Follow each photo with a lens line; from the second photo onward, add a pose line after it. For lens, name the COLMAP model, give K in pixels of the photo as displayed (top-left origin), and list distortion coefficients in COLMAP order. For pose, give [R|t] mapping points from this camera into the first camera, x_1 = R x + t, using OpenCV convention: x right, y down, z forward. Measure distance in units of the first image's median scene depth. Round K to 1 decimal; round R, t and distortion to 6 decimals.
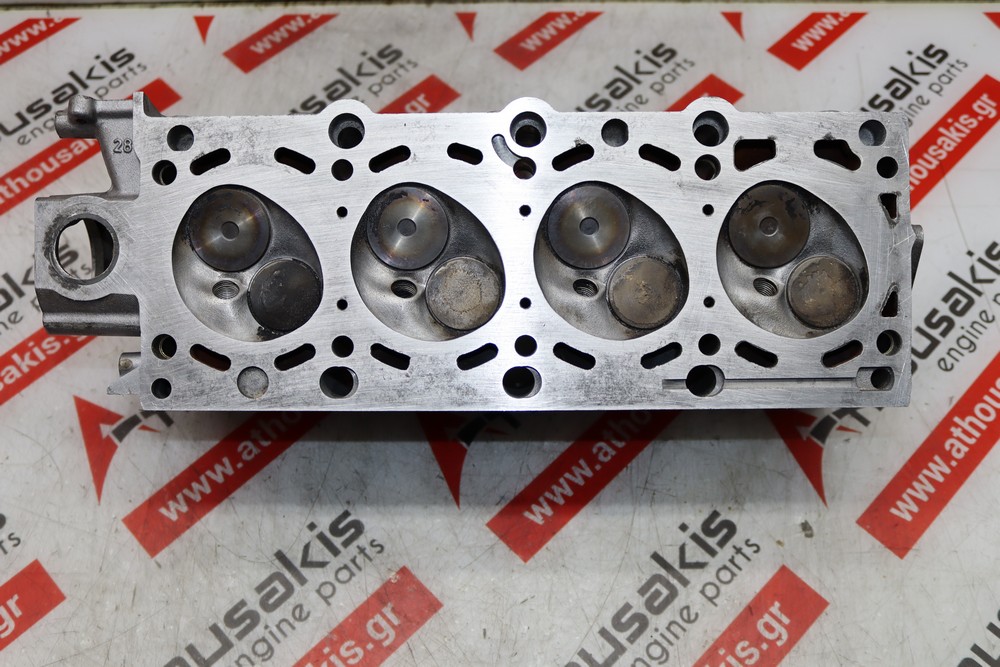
lens RADIAL K [[1073.8, 0, 500.0], [0, 1073.8, 333.5], [0, 0, 1]] dist [-0.011892, -0.002673]
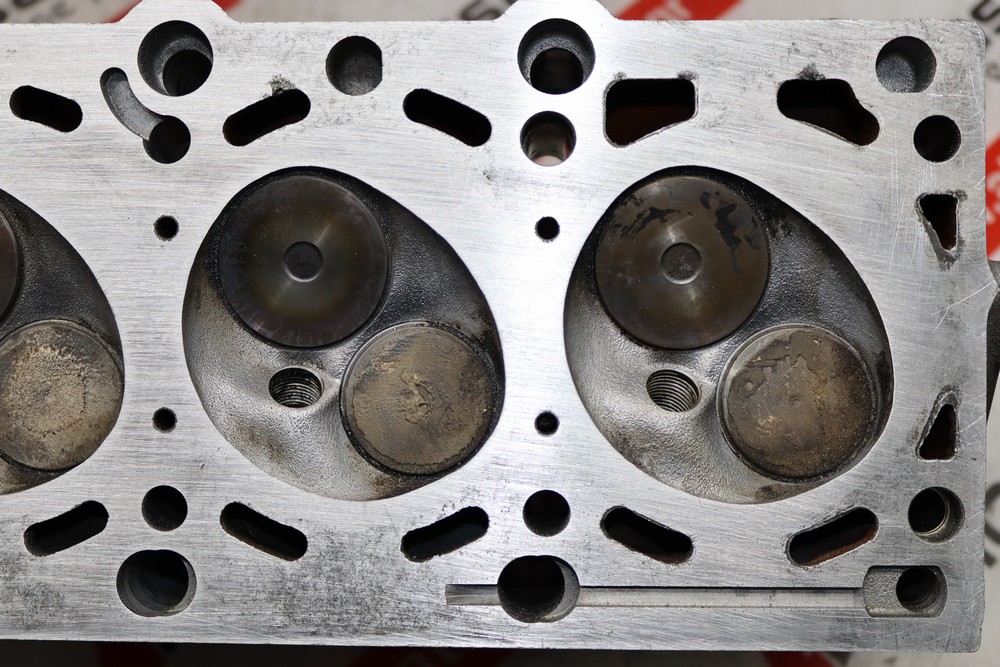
lens RADIAL K [[1463.5, 0, 500.0], [0, 1463.5, 333.5], [0, 0, 1]] dist [-0.000072, 0.031236]
pose [[0.997777, 0.011481, -0.065647, 0.214724], [-0.011121, 0.999921, 0.005843, -0.071944], [0.065709, -0.005100, 0.997826, 0.351625]]
